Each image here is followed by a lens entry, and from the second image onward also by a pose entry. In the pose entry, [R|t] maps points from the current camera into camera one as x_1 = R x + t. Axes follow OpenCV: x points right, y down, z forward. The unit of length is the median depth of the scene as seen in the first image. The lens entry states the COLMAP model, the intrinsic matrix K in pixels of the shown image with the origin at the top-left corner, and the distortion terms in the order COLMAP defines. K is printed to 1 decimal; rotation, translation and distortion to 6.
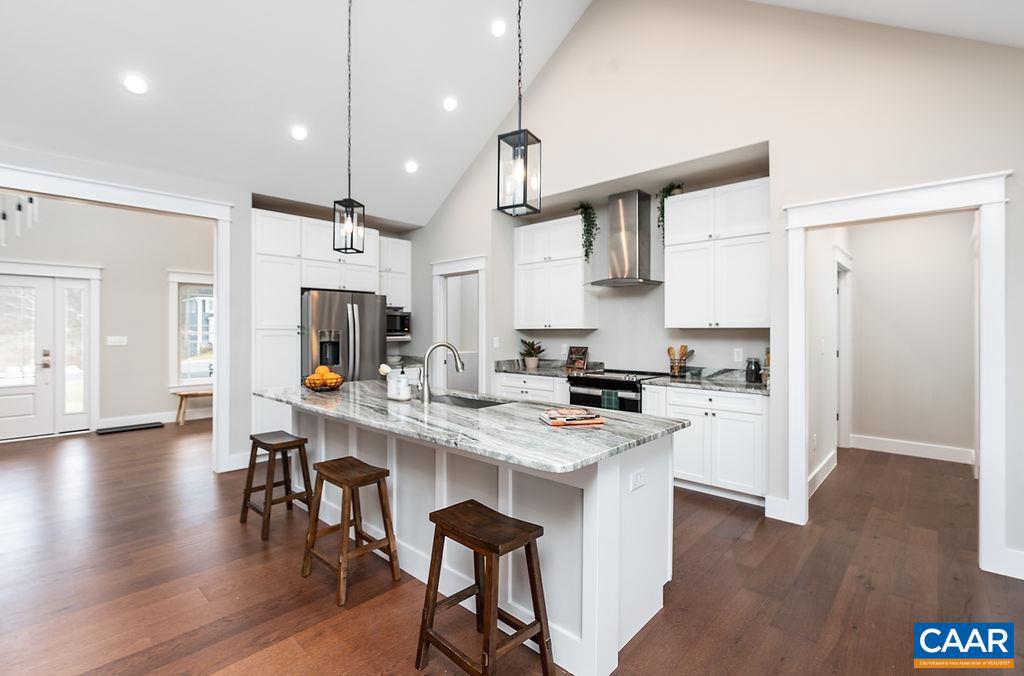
lens RADIAL K [[501.6, 0, 507.6], [0, 501.6, 333.5], [0, 0, 1]] dist [0.002127, 0.001821]
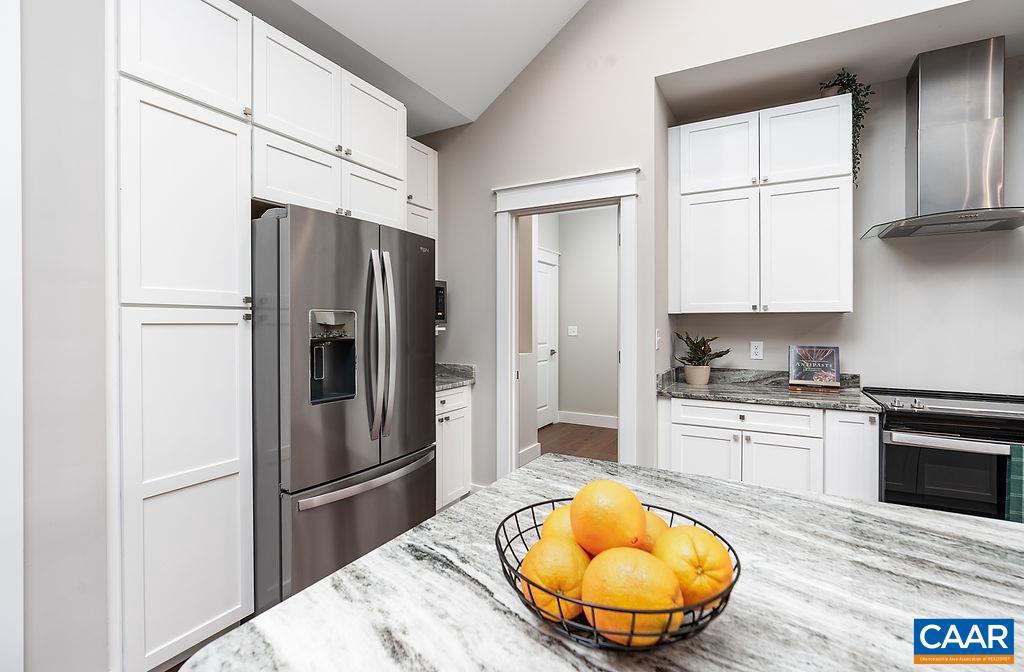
lens RADIAL K [[492.1, 0, 512.9], [0, 492.1, 330.7], [0, 0, 1]] dist [0.000689, 0.001025]
pose [[0.965617, -0.000148, 0.259969, -0.293274], [-0.002673, 0.999941, 0.010500, 0.004427], [-0.259955, -0.010834, 0.965560, 0.539754]]
